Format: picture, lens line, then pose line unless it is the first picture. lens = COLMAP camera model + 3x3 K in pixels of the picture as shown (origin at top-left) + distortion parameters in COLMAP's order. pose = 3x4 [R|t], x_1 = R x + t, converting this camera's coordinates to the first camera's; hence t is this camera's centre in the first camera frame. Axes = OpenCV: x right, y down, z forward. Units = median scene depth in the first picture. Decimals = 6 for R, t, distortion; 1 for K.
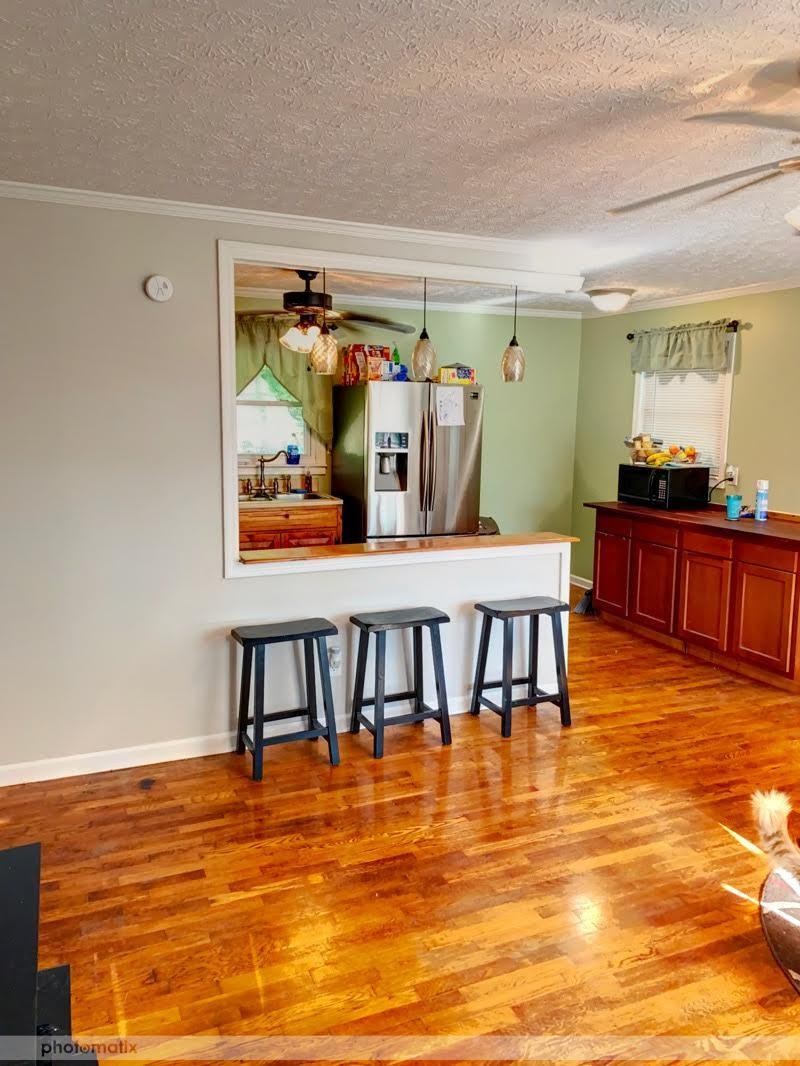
lens RADIAL K [[818.8, 0, 400.0], [0, 818.8, 533.0], [0, 0, 1]] dist [-0.004513, -0.006896]
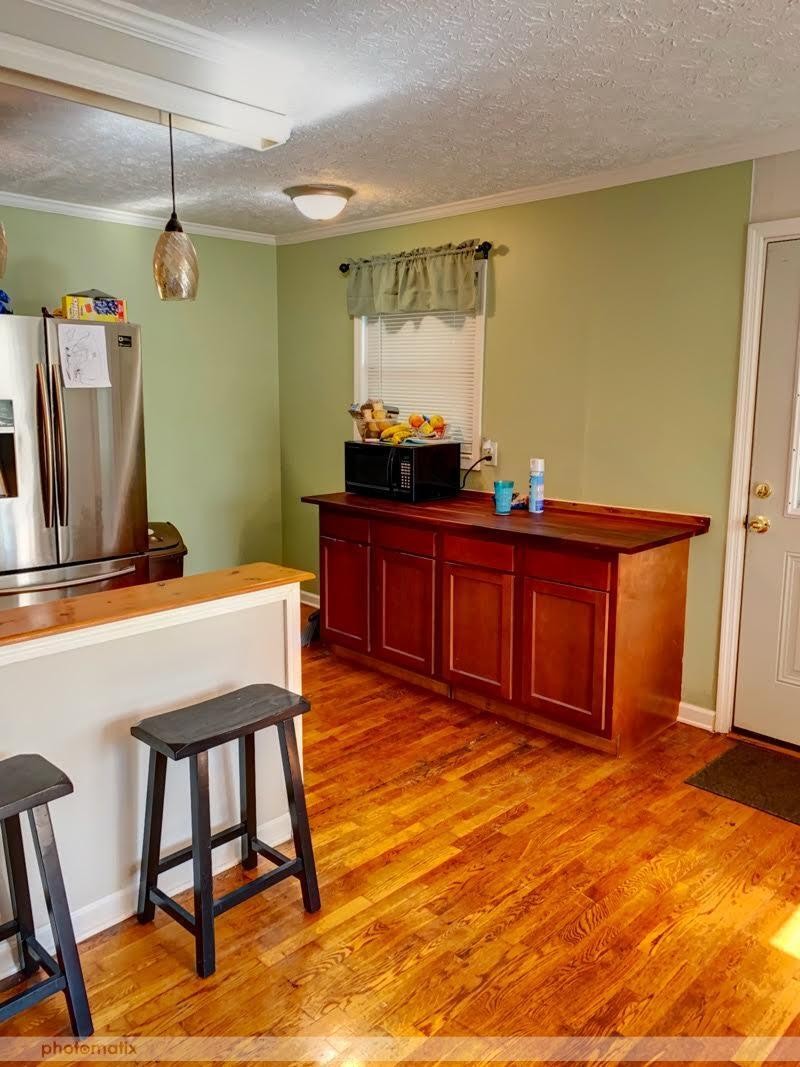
lens RADIAL K [[839.3, 0, 393.4], [0, 839.3, 528.9], [0, 0, 1]] dist [0.199196, -0.405210]
pose [[0.936255, -0.065431, 0.345174, 0.050984], [0.056399, 0.997753, 0.036158, -0.036410], [-0.346765, -0.014386, 0.937842, 0.323414]]
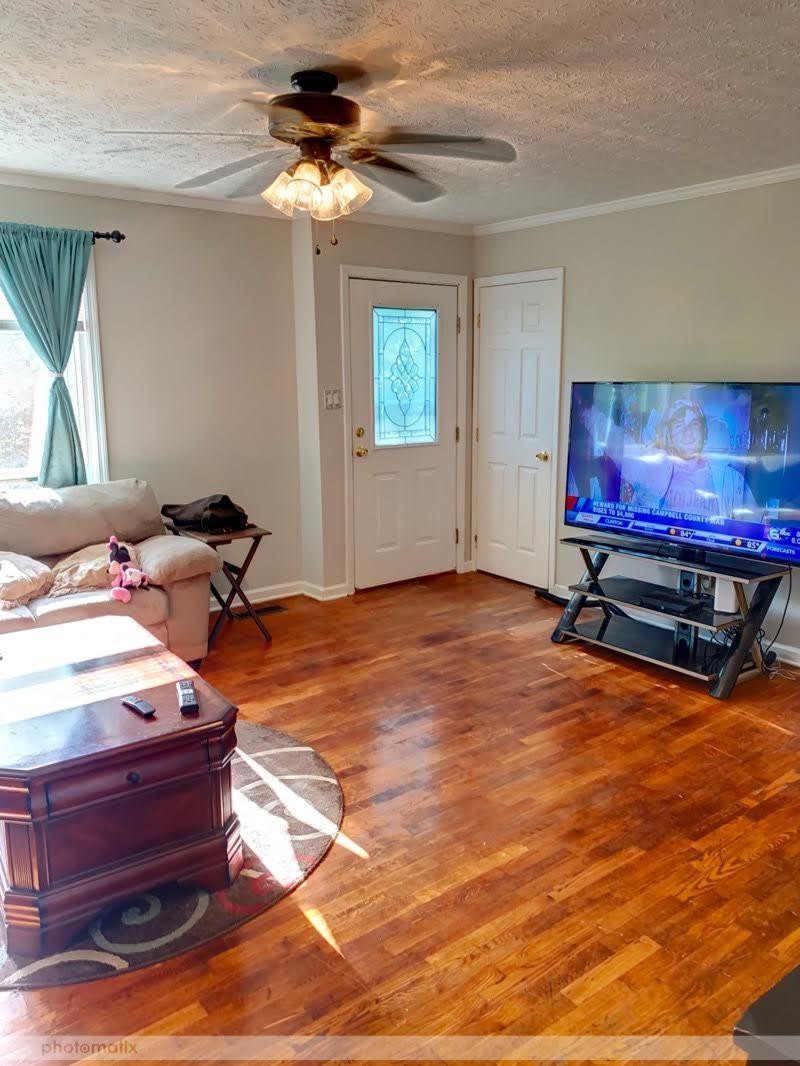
lens RADIAL K [[818.8, 0, 400.0], [0, 818.8, 533.0], [0, 0, 1]] dist [-0.004513, -0.006896]
pose [[-0.970936, 0.046583, -0.234763, 0.270537], [-0.031549, 0.947408, 0.318471, -0.106348], [0.237252, 0.316621, -0.918402, 0.848114]]
